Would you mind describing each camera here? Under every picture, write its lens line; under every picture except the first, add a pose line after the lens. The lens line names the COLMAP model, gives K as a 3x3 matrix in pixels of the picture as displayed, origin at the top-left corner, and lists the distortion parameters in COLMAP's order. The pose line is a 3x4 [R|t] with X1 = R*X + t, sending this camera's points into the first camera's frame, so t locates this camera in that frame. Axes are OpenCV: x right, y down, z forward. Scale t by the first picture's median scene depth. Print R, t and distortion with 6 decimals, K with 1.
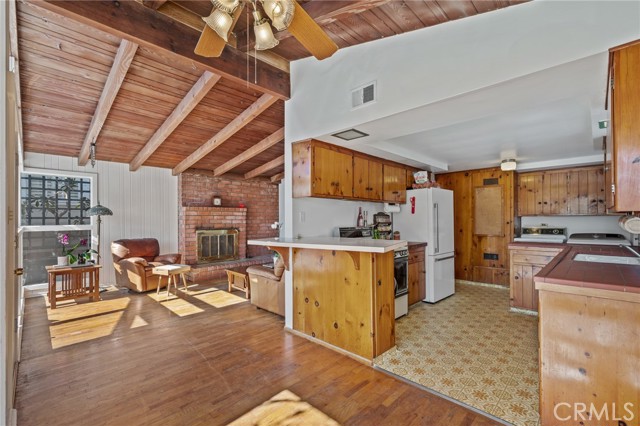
lens RADIAL K [[282.7, 0, 316.3], [0, 282.7, 218.0], [0, 0, 1]] dist [-0.000982, 0.000579]
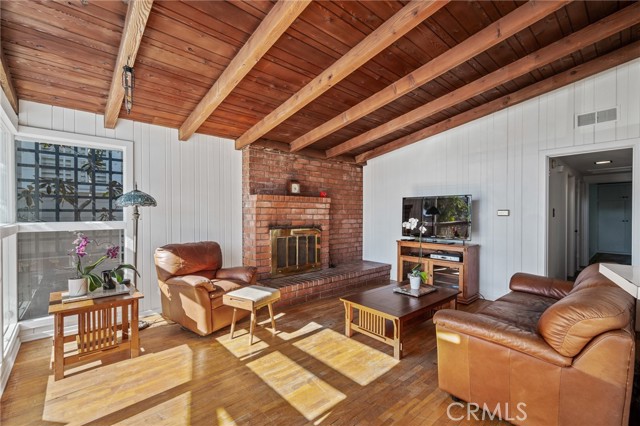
lens RADIAL K [[282.7, 0, 318.0], [0, 282.7, 216.4], [0, 0, 1]] dist [-0.000982, 0.000579]
pose [[0.997855, 0.004554, -0.065311, -0.298152], [-0.003798, 0.999924, 0.011700, 0.004318], [0.065359, -0.011427, 0.997796, 0.366965]]
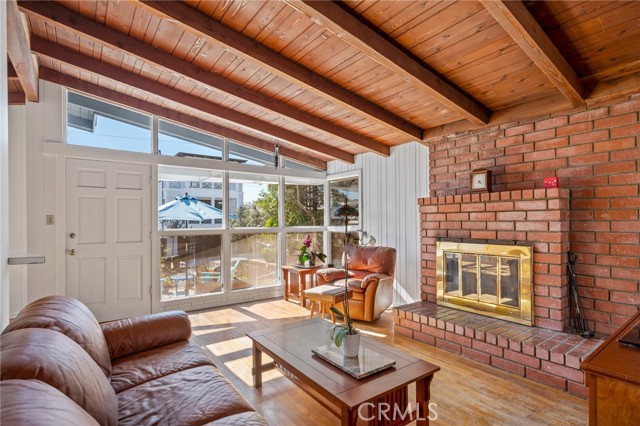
lens RADIAL K [[333.2, 0, 319.2], [0, 333.2, 217.2], [0, 0, 1]] dist [0.002962, -0.000354]
pose [[-0.166033, -0.003085, -0.986115, 0.266630], [0.013550, 0.999894, -0.005409, -0.000547], [0.986027, -0.014260, -0.165973, 1.001075]]
